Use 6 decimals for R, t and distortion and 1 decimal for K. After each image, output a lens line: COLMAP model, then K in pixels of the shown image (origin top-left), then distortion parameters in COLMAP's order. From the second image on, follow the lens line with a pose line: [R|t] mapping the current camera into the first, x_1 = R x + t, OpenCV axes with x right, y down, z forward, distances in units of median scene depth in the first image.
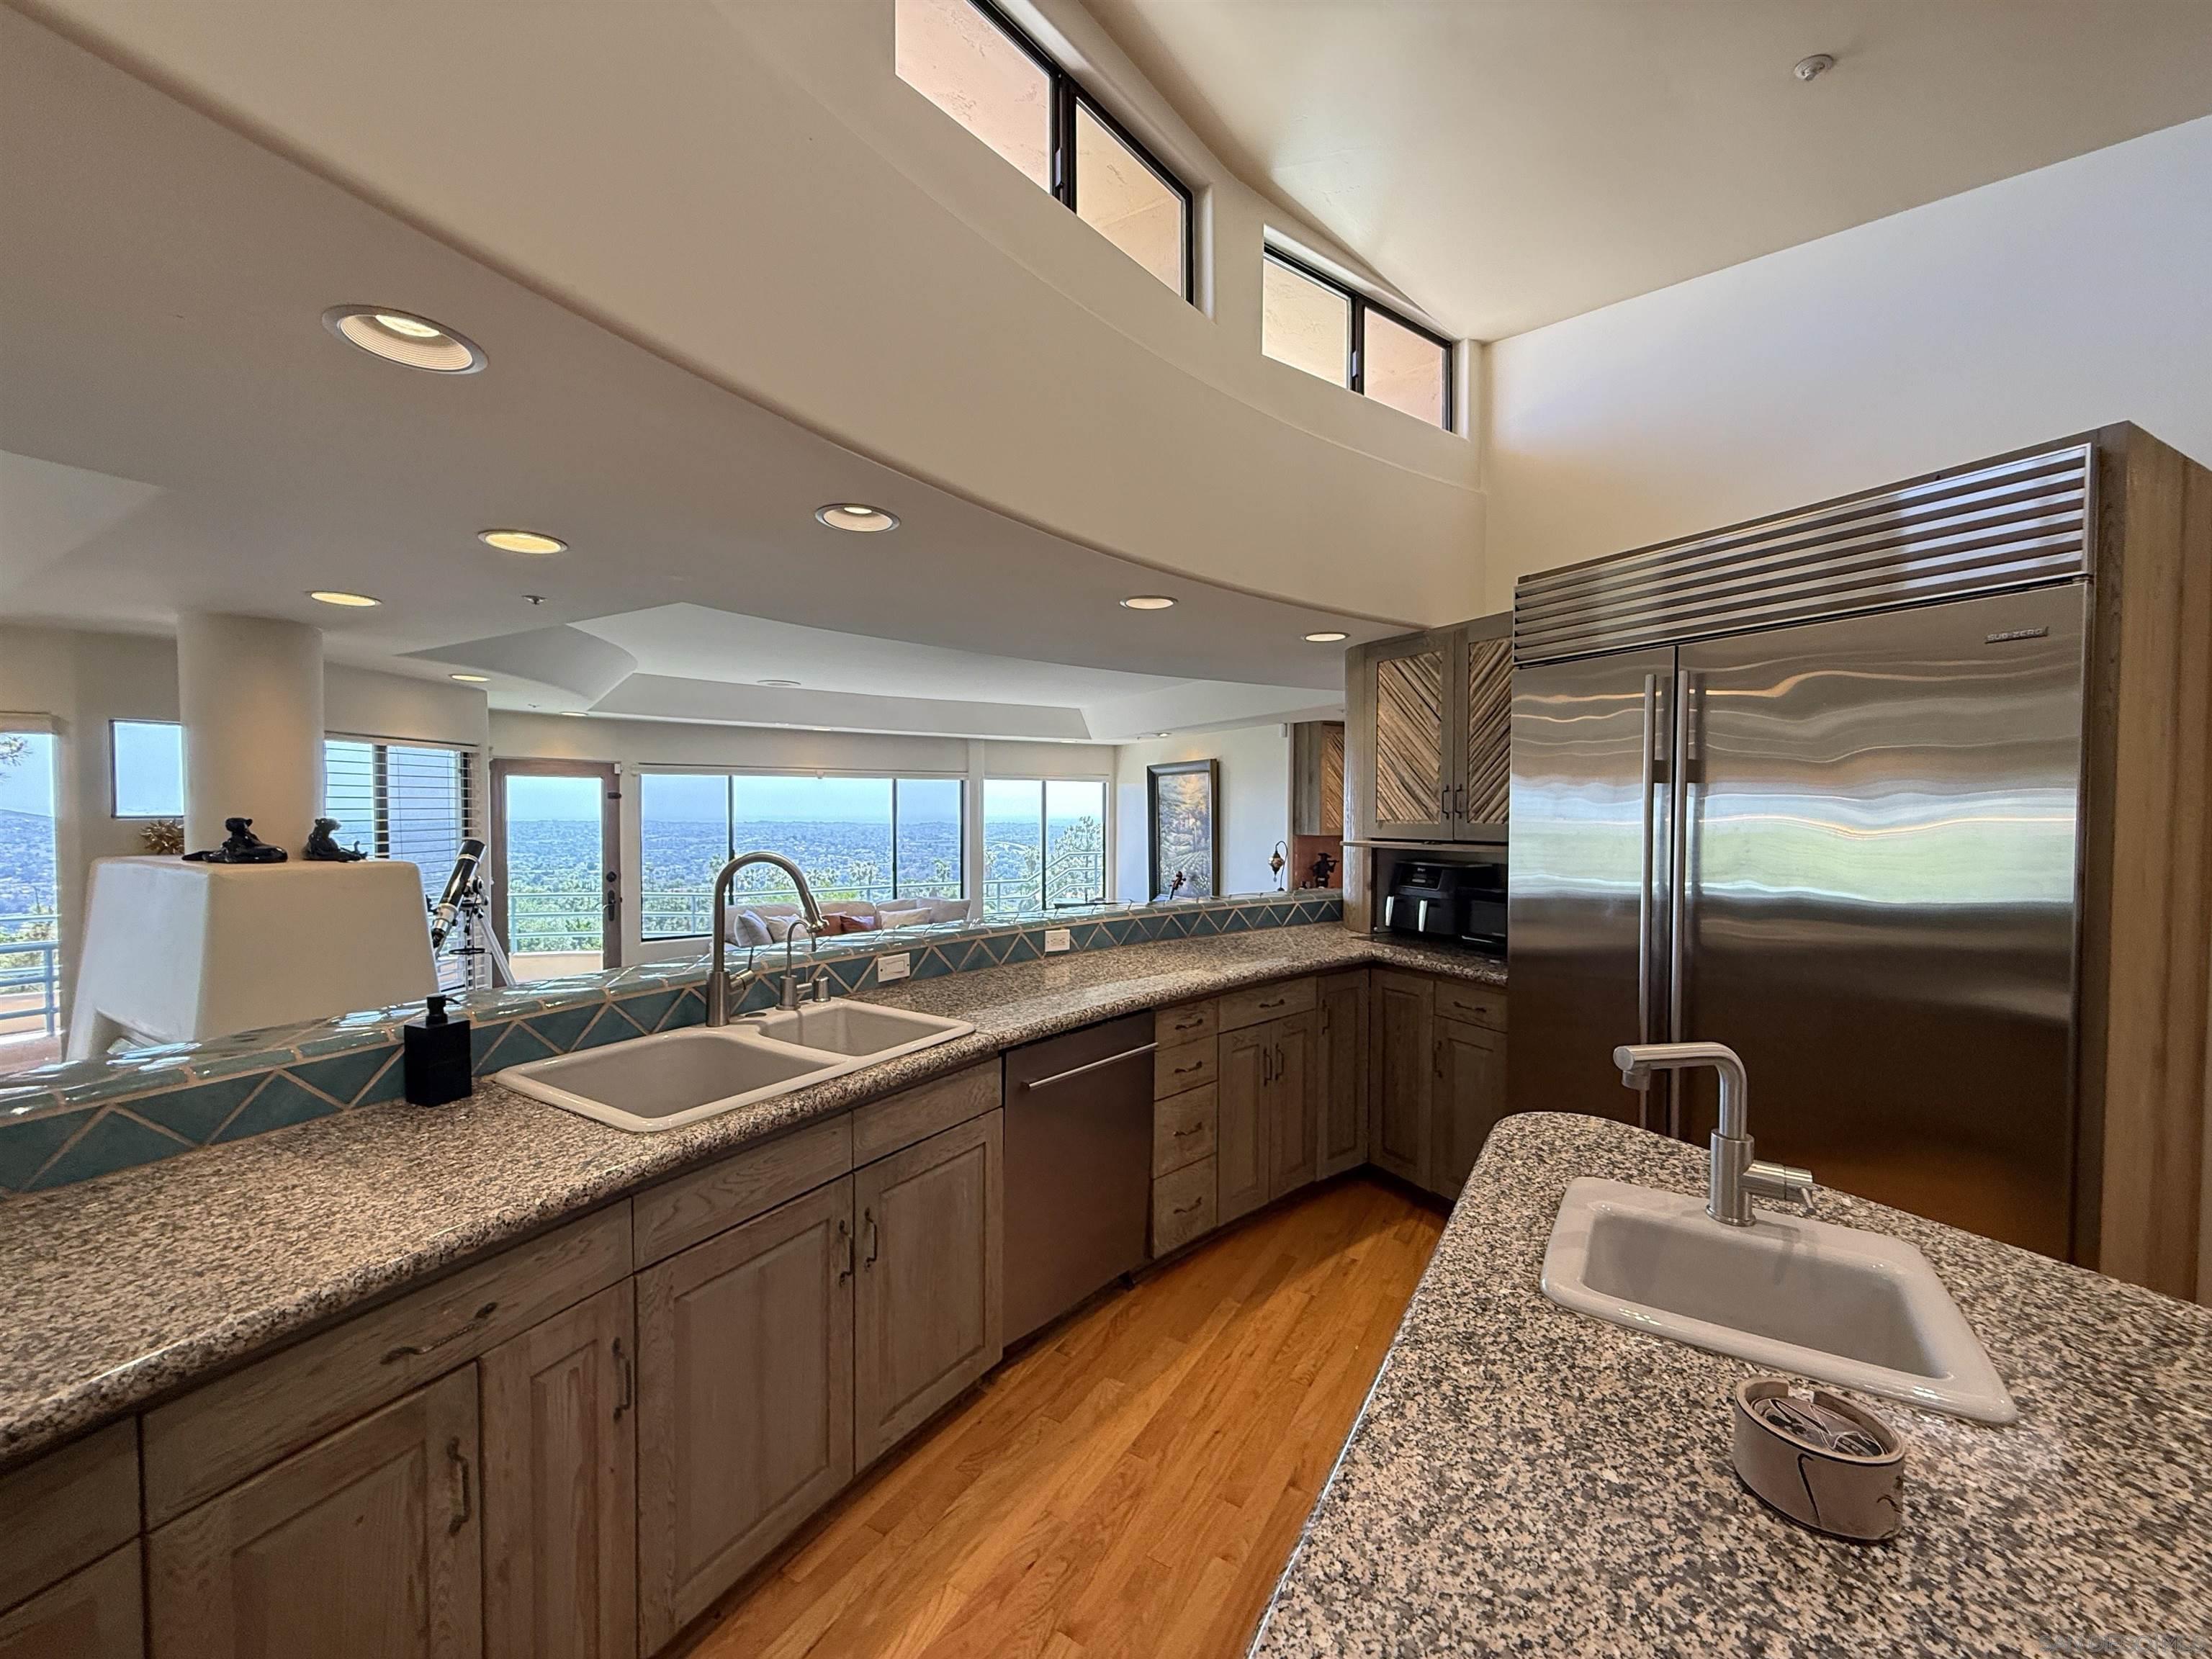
lens RADIAL K [[881.7, 0, 1098.3], [0, 881.7, 831.1], [0, 0, 1]] dist [0.000857, -0.000649]
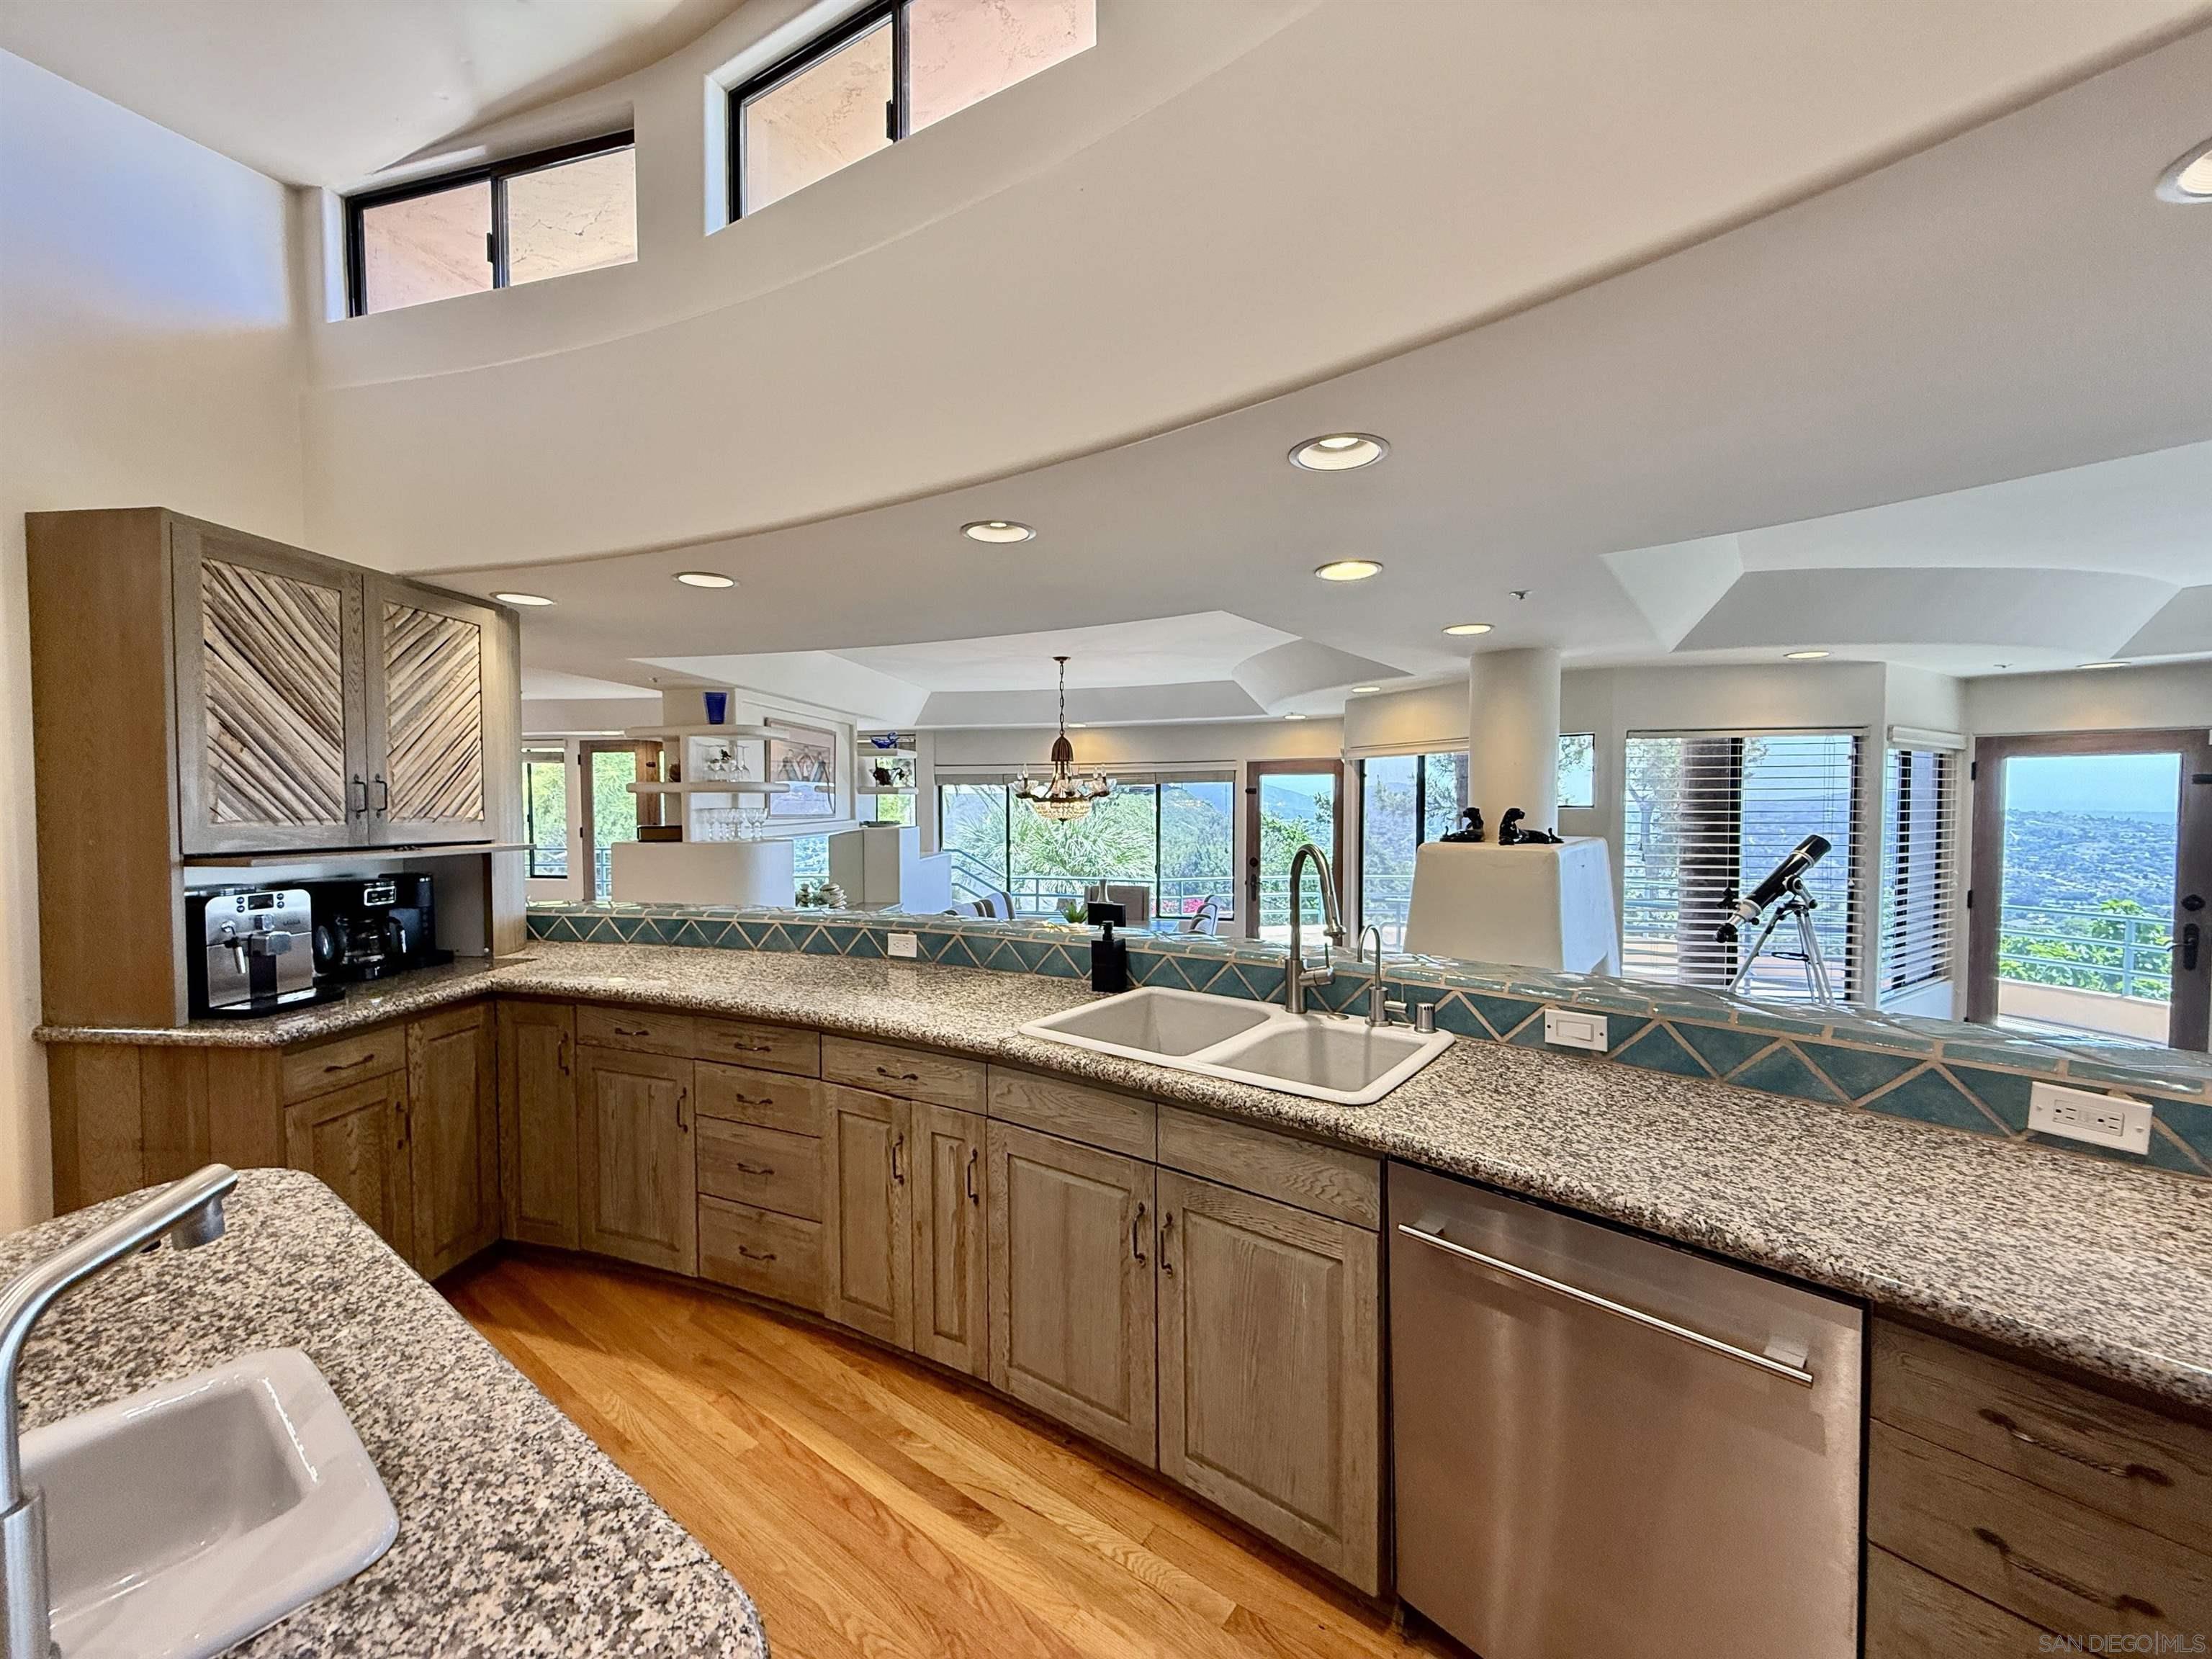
lens RADIAL K [[881.7, 0, 1102.5], [0, 881.7, 834.0], [0, 0, 1]] dist [0.000857, -0.000649]
pose [[-0.091569, 0.034238, -0.995210, 0.423064], [-0.022463, 0.999083, 0.036438, -0.012437], [0.995545, 0.025692, -0.090716, 0.614137]]
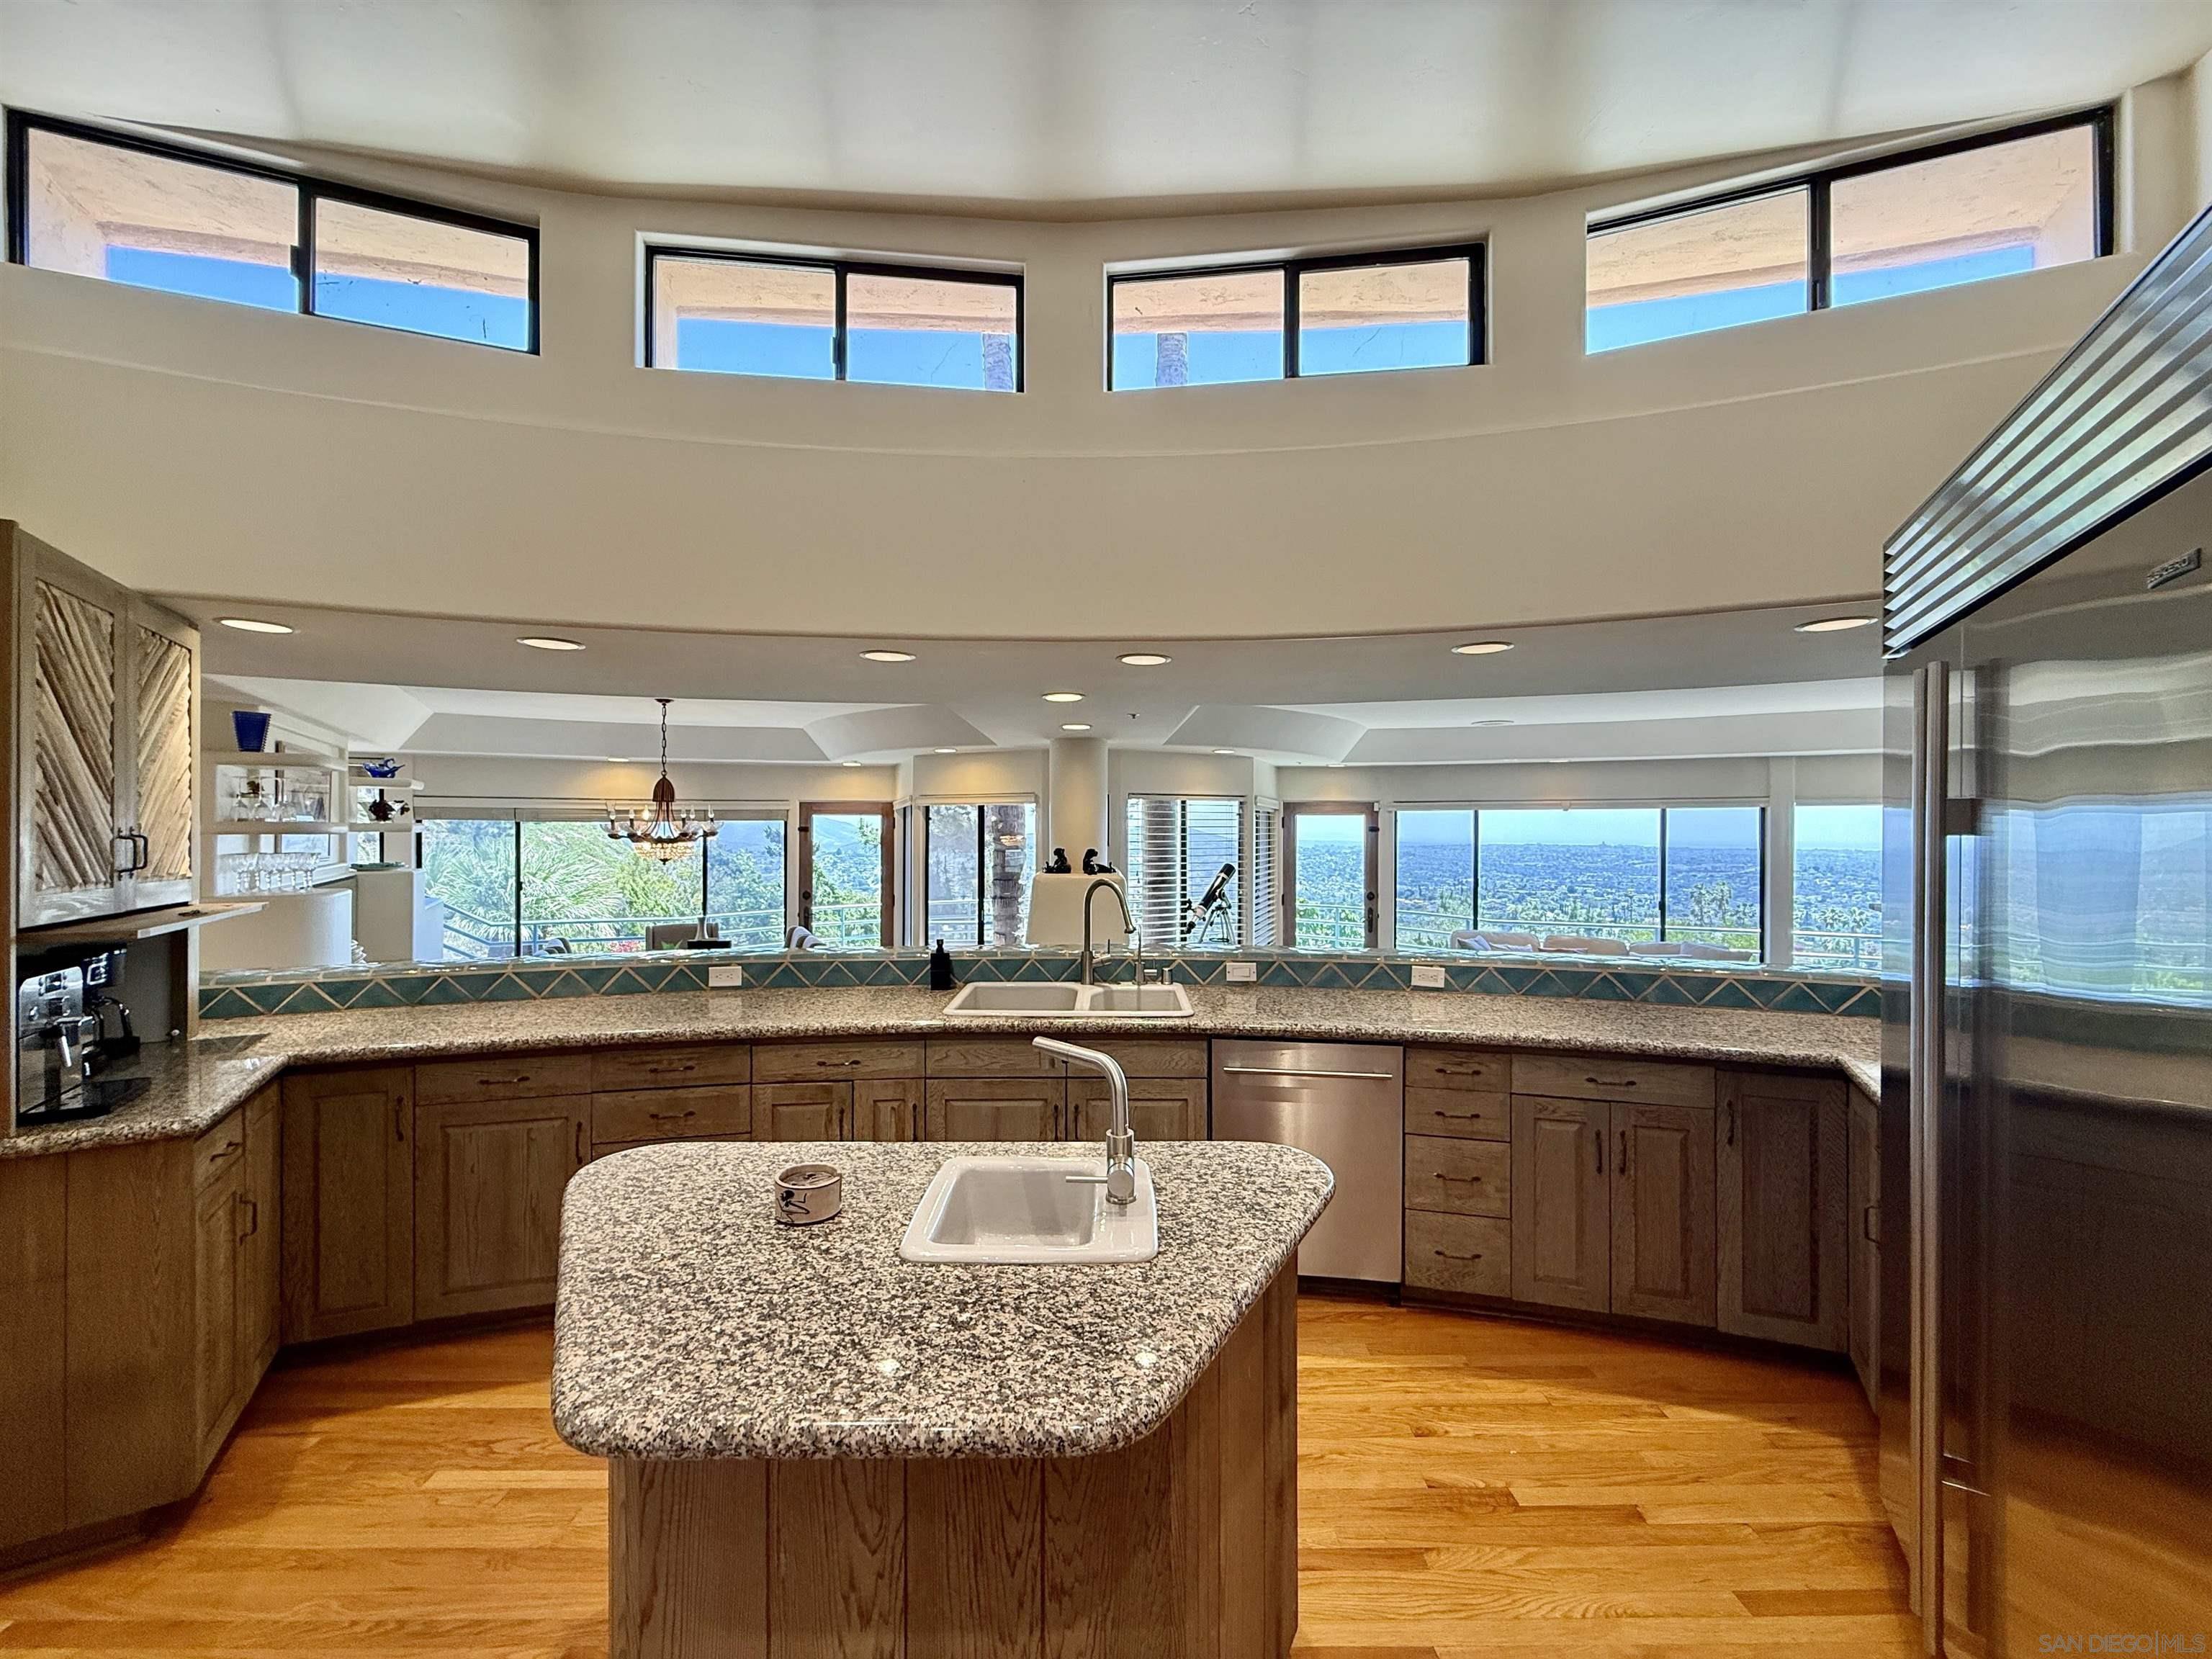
lens RADIAL K [[881.7, 0, 1103.6], [0, 881.7, 833.9], [0, 0, 1]] dist [0.000857, -0.000649]
pose [[0.529647, 0.001343, -0.848217, 0.683249], [-0.021976, 0.999685, -0.012140, -0.027073], [0.847934, 0.025070, 0.529509, 0.112372]]
